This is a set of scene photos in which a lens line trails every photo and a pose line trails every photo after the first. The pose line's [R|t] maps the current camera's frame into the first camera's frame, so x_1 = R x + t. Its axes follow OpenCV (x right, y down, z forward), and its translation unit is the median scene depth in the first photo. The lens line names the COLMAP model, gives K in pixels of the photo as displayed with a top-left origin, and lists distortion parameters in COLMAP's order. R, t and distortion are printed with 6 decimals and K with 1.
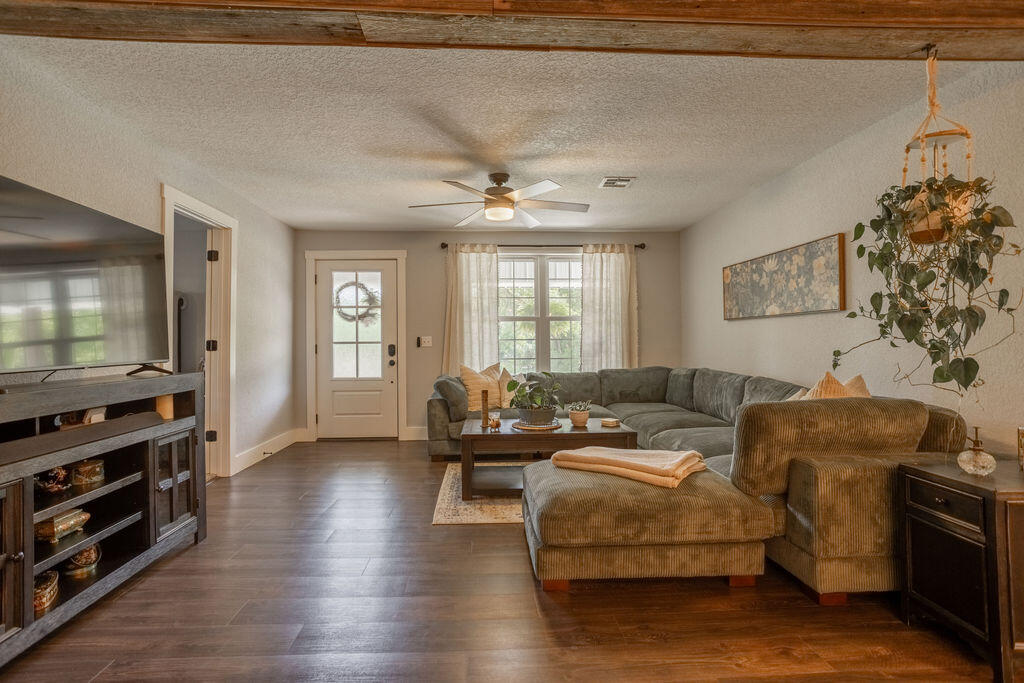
lens RADIAL K [[488.5, 0, 505.2], [0, 488.5, 339.2], [0, 0, 1]] dist [-0.002376, -0.000099]
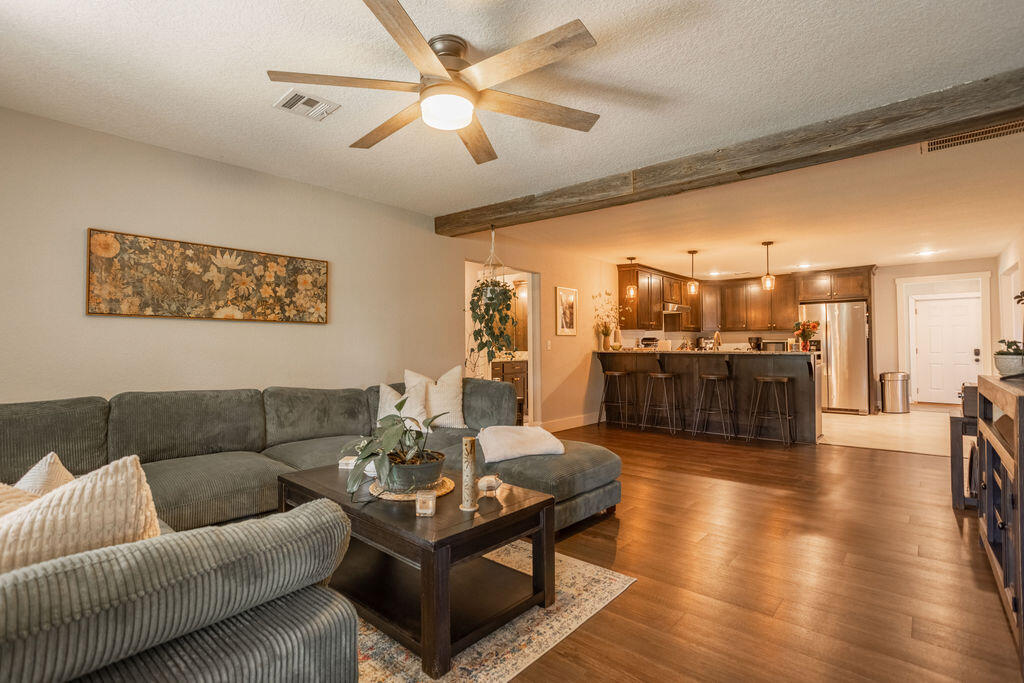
lens RADIAL K [[488.5, 0, 508.4], [0, 488.5, 335.6], [0, 0, 1]] dist [-0.002376, -0.000099]
pose [[-0.714126, 0.025866, 0.699540, -0.434180], [0.006033, 0.999507, -0.030798, 0.010681], [-0.699992, -0.017773, -0.713930, 1.326375]]
